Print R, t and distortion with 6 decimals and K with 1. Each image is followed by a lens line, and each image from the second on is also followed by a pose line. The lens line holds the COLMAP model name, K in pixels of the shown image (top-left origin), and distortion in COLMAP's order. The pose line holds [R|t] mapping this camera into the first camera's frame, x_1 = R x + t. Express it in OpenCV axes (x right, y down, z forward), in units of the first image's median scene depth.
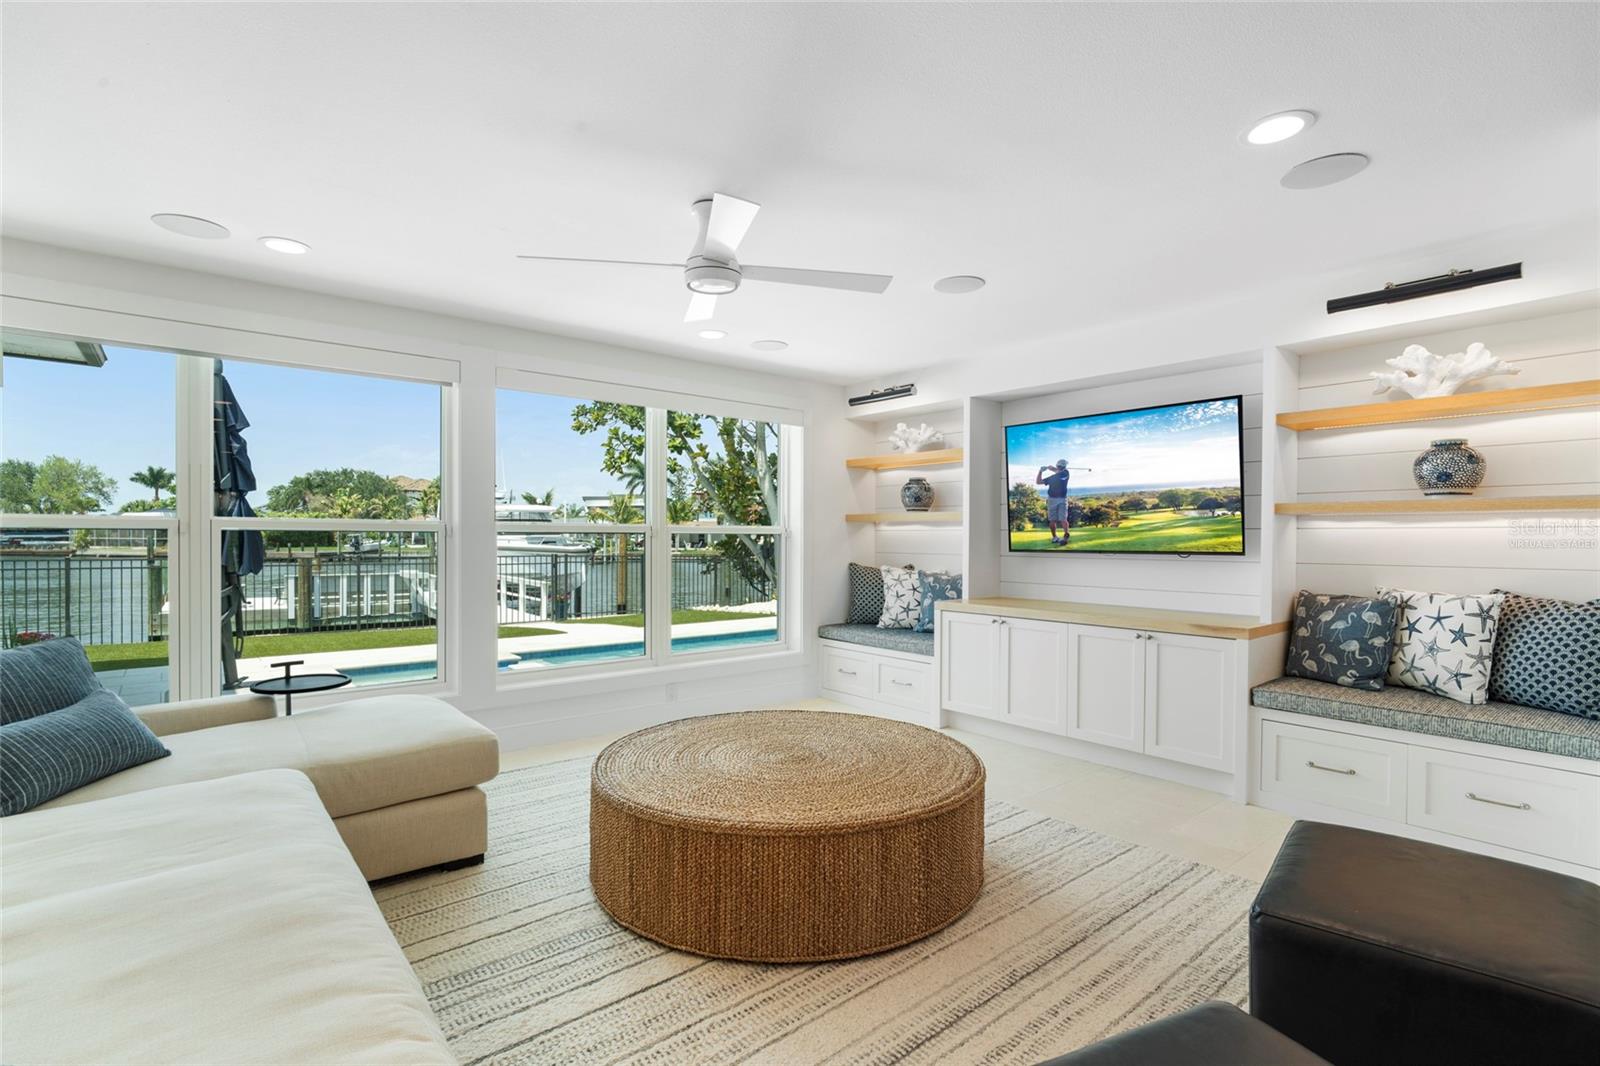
lens RADIAL K [[756.9, 0, 796.7], [0, 756.9, 553.0], [0, 0, 1]] dist [-0.000602, 0.000076]
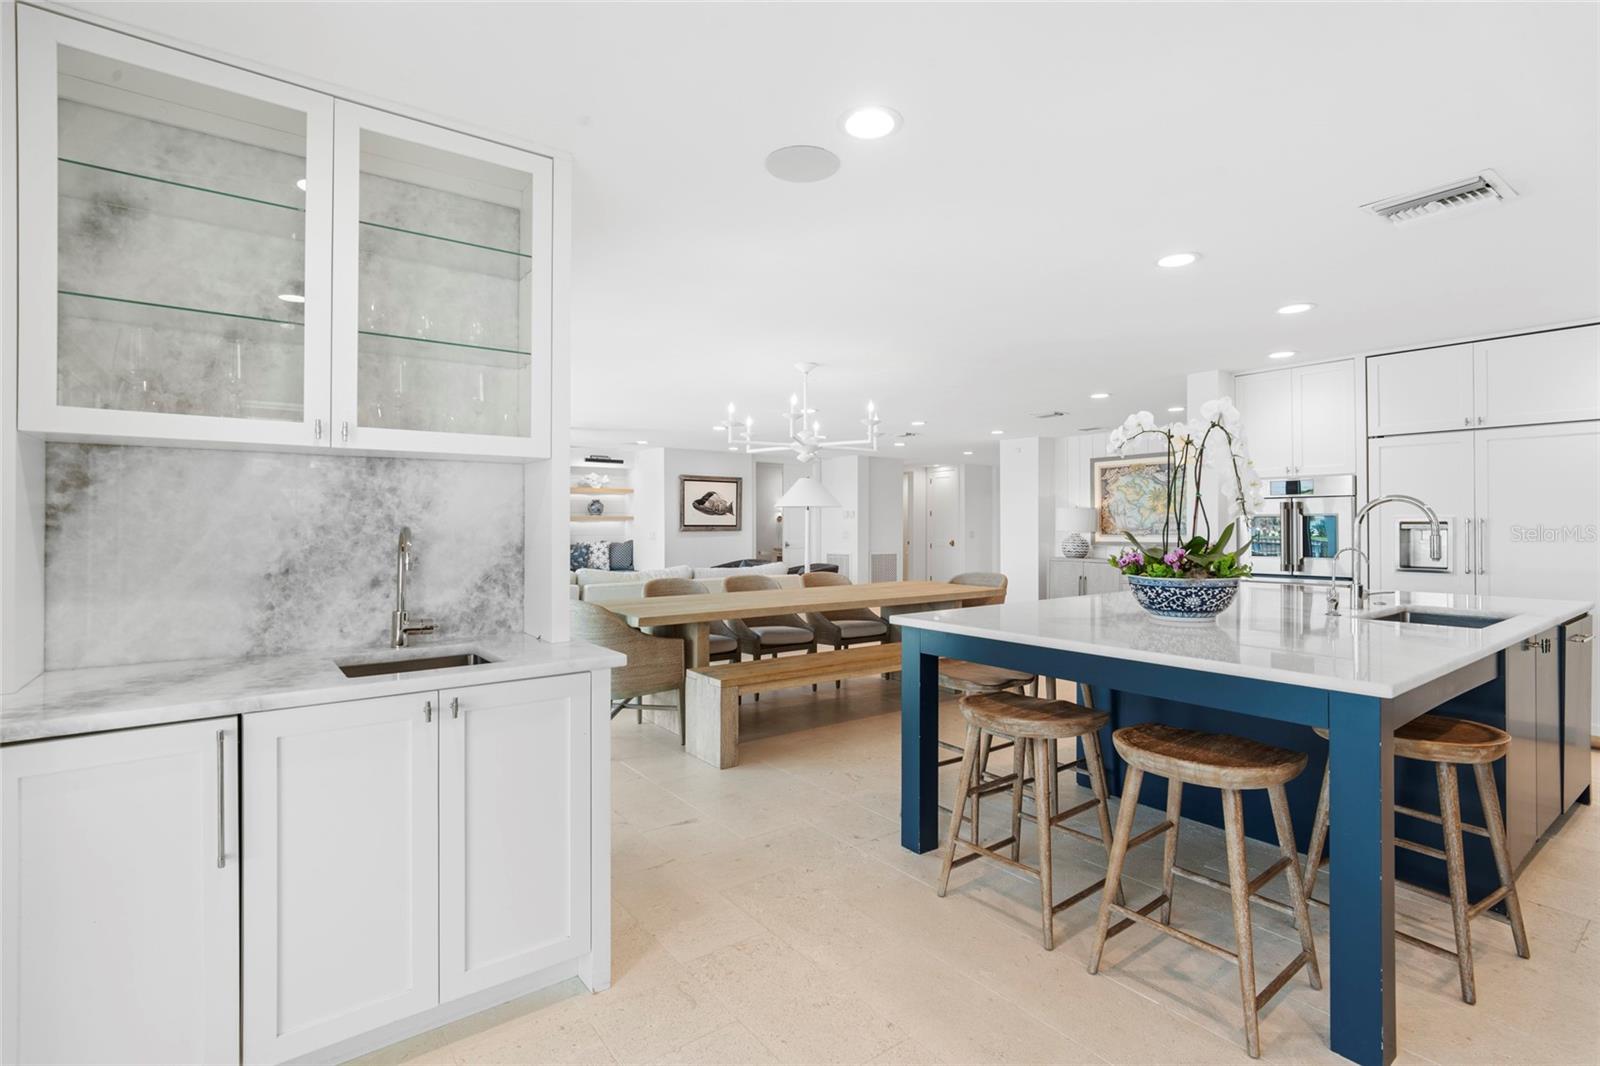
lens RADIAL K [[754.6, 0, 799.0], [0, 754.6, 515.8], [0, 0, 1]] dist [-0.000787, 0.000263]
pose [[0.044331, 0.006811, 0.998994, -2.196354], [0.022088, 0.999726, -0.007796, -0.018544], [-0.998773, 0.022411, 0.044169, -0.096381]]
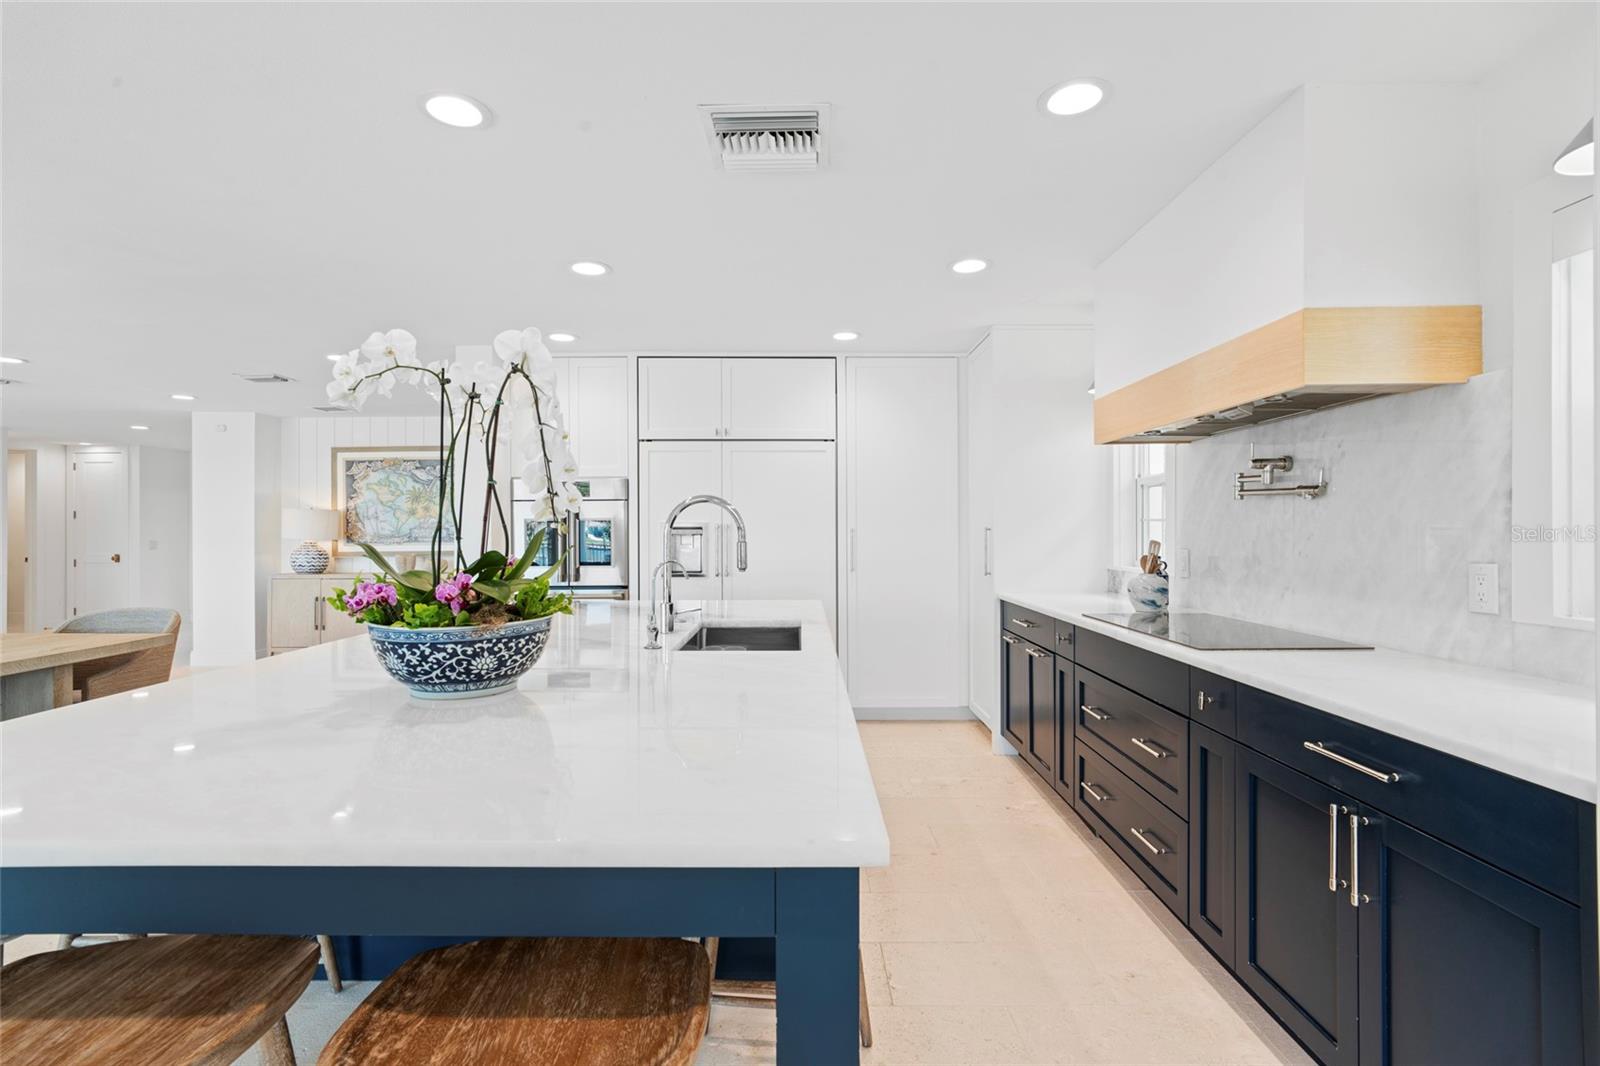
lens RADIAL K [[752.9, 0, 800.0], [0, 752.9, 533.0], [0, 0, 1]] dist [-0.001356, -0.000063]
pose [[-0.765231, -0.006101, 0.643727, -1.842840], [0.012663, 0.999619, 0.024528, -0.014293], [-0.643631, 0.026921, -0.764862, -0.241263]]
